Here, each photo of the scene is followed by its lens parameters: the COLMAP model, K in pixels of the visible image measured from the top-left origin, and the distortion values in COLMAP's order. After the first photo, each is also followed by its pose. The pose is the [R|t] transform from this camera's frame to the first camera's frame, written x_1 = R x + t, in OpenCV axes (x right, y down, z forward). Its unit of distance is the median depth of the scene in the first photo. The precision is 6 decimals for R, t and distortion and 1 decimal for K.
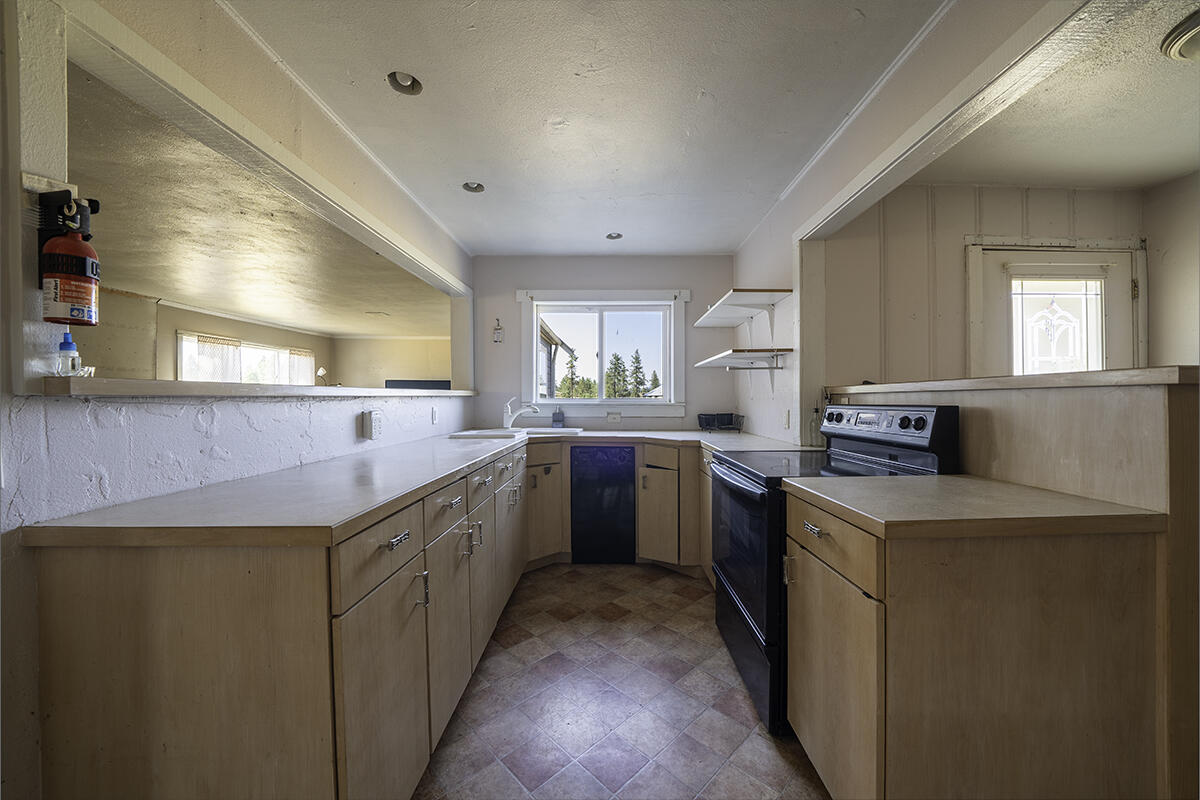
lens RADIAL K [[420.5, 0, 607.9], [0, 420.5, 402.3], [0, 0, 1]] dist [-0.022750, -0.000328]
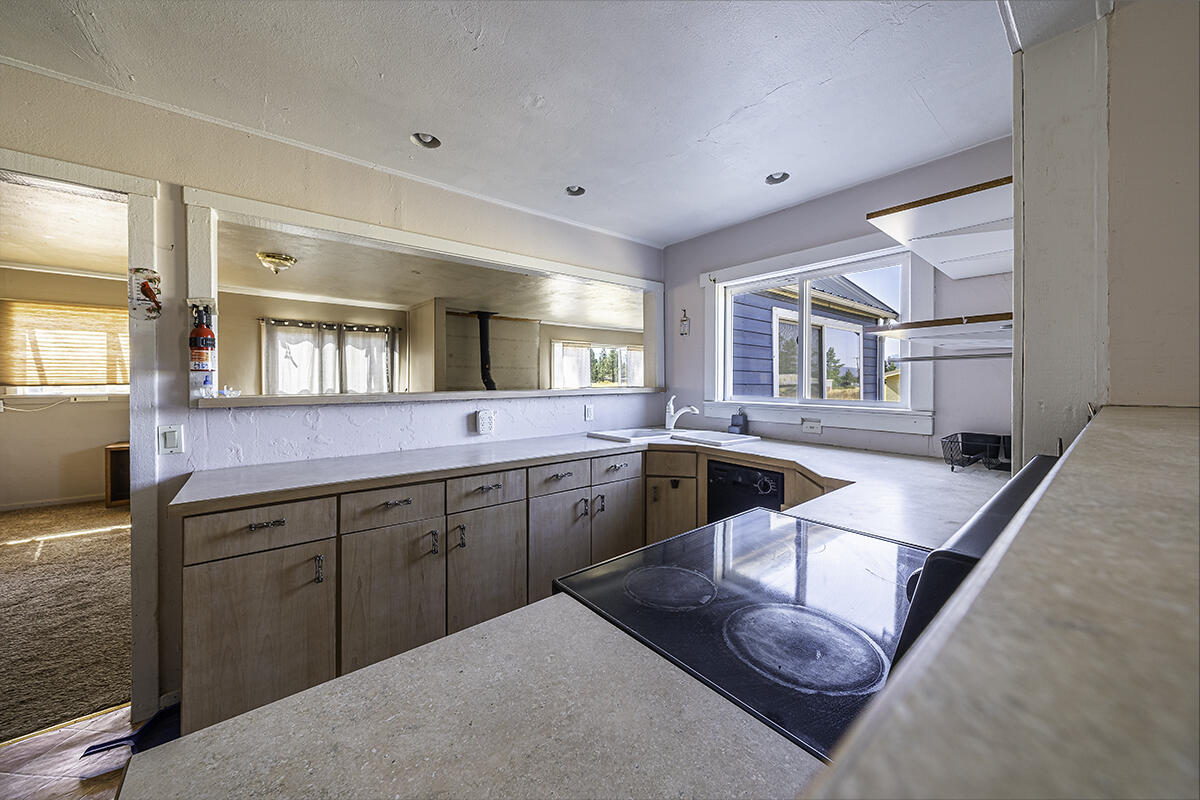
lens RADIAL K [[420.5, 0, 620.7], [0, 420.5, 383.5], [0, 0, 1]] dist [-0.022750, -0.000328]
pose [[0.651176, 0.007569, -0.758889, 0.402387], [-0.007399, 0.999966, 0.003625, -0.042653], [0.758890, 0.003254, 0.651210, 0.332847]]
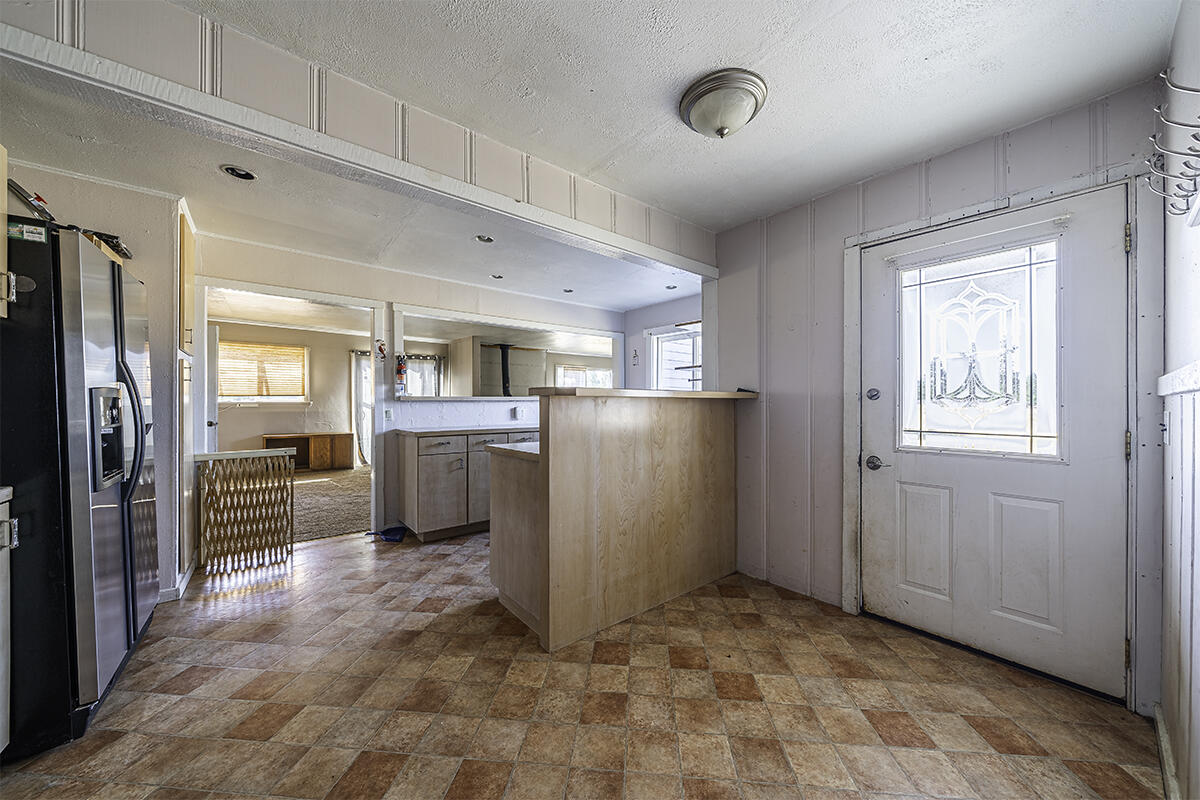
lens RADIAL K [[420.5, 0, 628.5], [0, 420.5, 403.2], [0, 0, 1]] dist [-0.022750, -0.000328]
pose [[0.658632, 0.006408, -0.752438, 1.014376], [-0.009271, 0.999957, 0.000400, -0.003506], [0.752408, 0.006712, 0.658663, -0.040267]]
